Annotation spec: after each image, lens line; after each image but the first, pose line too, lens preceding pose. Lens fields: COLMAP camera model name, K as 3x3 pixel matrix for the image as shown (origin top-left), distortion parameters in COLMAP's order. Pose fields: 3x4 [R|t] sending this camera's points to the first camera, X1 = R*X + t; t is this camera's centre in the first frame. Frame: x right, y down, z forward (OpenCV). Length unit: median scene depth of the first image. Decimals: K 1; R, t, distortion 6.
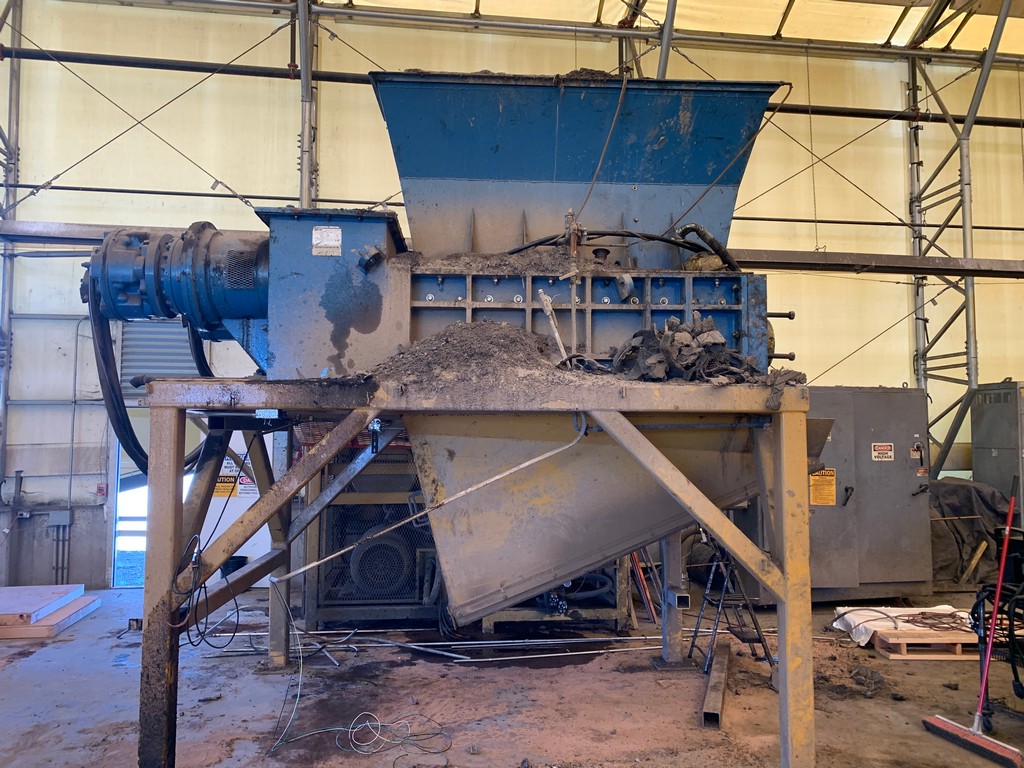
lens RADIAL K [[784.8, 0, 504.6], [0, 784.8, 382.6], [0, 0, 1]] dist [0.013896, -0.006071]
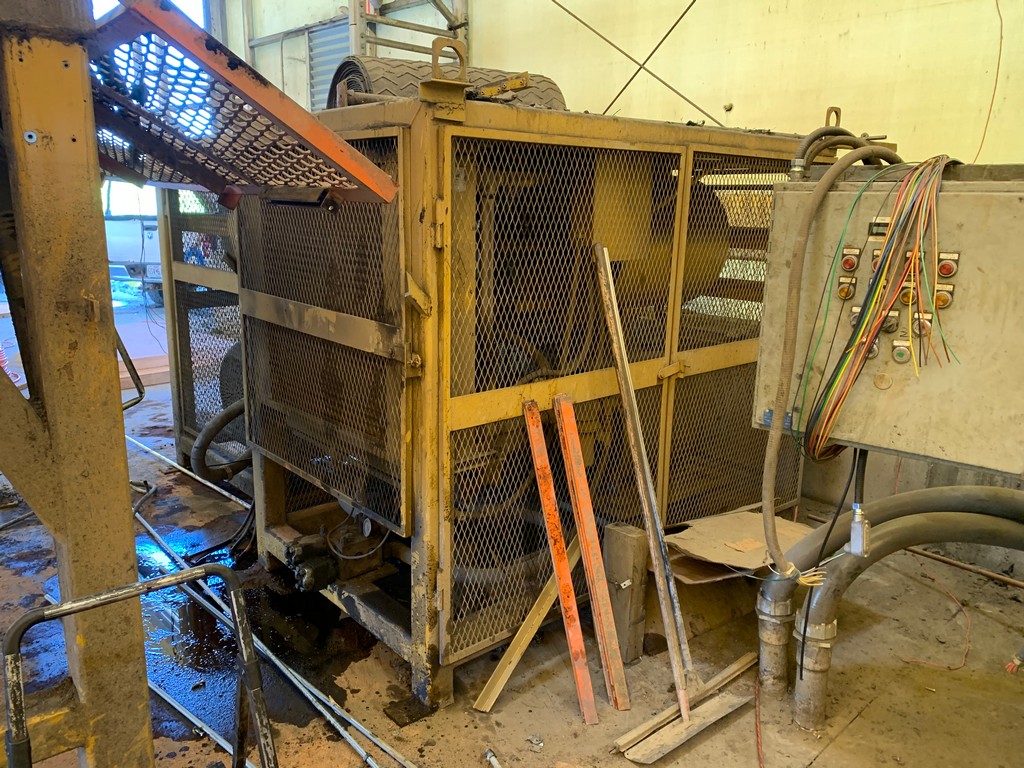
lens RADIAL K [[784.8, 0, 505.3], [0, 784.8, 381.4], [0, 0, 1]] dist [0.013896, -0.006071]
pose [[0.585107, 0.193385, -0.787561, 0.388963], [0.037098, 0.963751, 0.264210, 0.071299], [0.810107, -0.183808, 0.556724, 0.769432]]
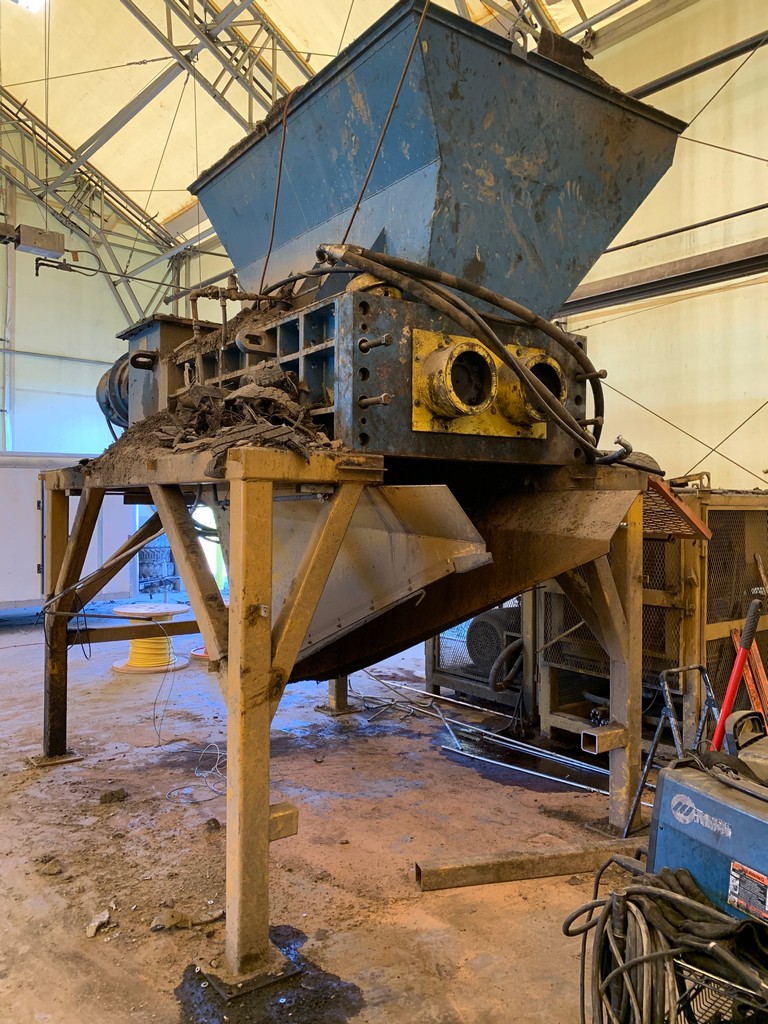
lens RADIAL K [[784.5, 0, 384.4], [0, 784.5, 503.3], [0, 0, 1]] dist [0.003238, 0.001629]
pose [[0.538448, -0.000162, -0.842659, 0.547175], [0.048256, 0.998365, 0.030642, 0.022355], [0.841276, -0.057162, 0.537575, 0.351116]]
